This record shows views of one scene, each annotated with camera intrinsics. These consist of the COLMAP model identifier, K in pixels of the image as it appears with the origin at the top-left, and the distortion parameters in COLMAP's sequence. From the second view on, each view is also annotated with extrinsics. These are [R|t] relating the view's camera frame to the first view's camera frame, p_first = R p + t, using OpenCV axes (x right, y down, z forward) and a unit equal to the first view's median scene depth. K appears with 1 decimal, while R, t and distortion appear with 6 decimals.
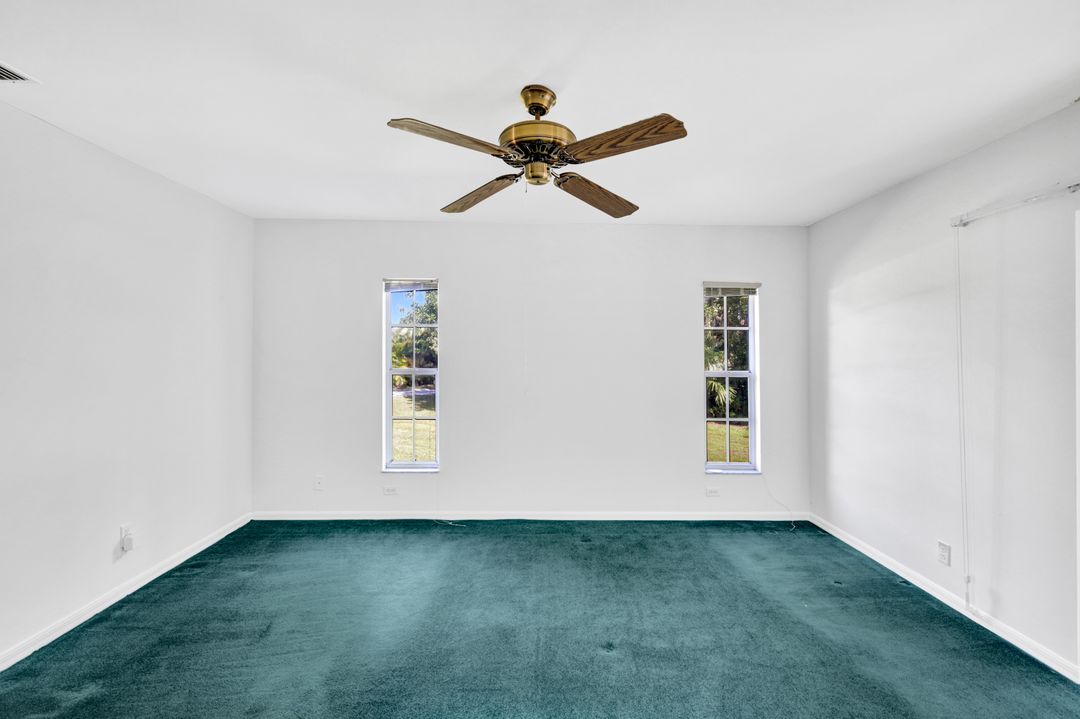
lens RADIAL K [[468.5, 0, 537.2], [0, 468.5, 347.7], [0, 0, 1]] dist [0.011170, -0.000539]
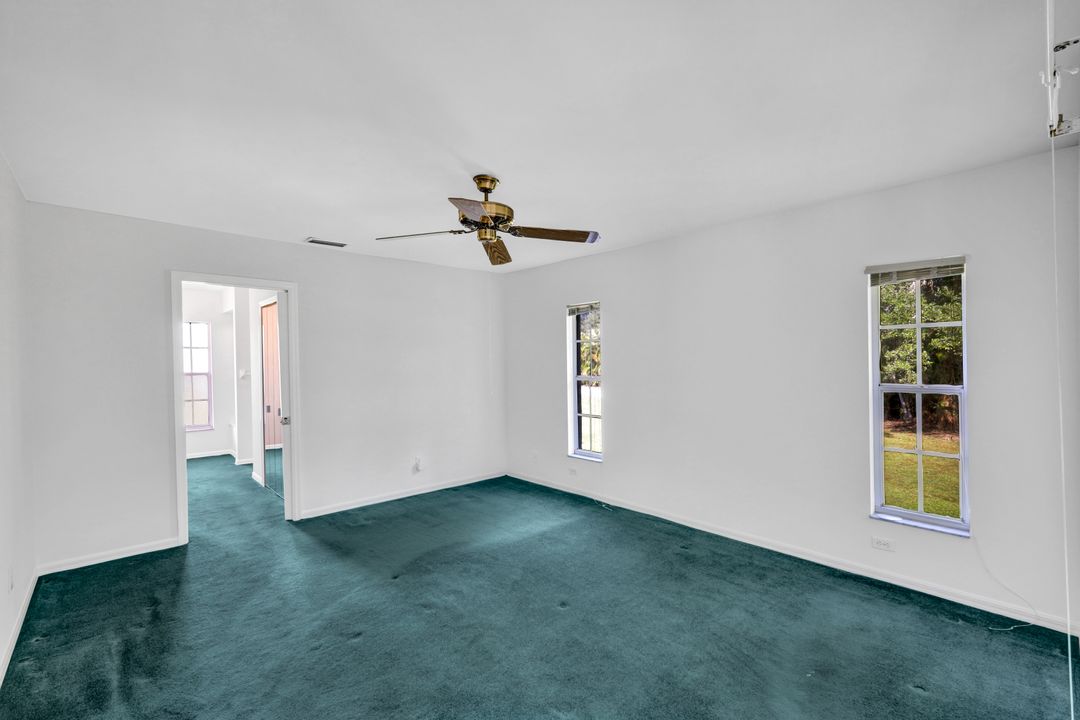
lens RADIAL K [[468.5, 0, 530.6], [0, 468.5, 366.6], [0, 0, 1]] dist [0.011170, -0.000539]
pose [[0.654469, -0.003365, -0.756081, 0.628797], [0.026387, 0.999483, 0.018393, -0.008352], [0.755628, -0.031989, 0.654220, 0.089532]]
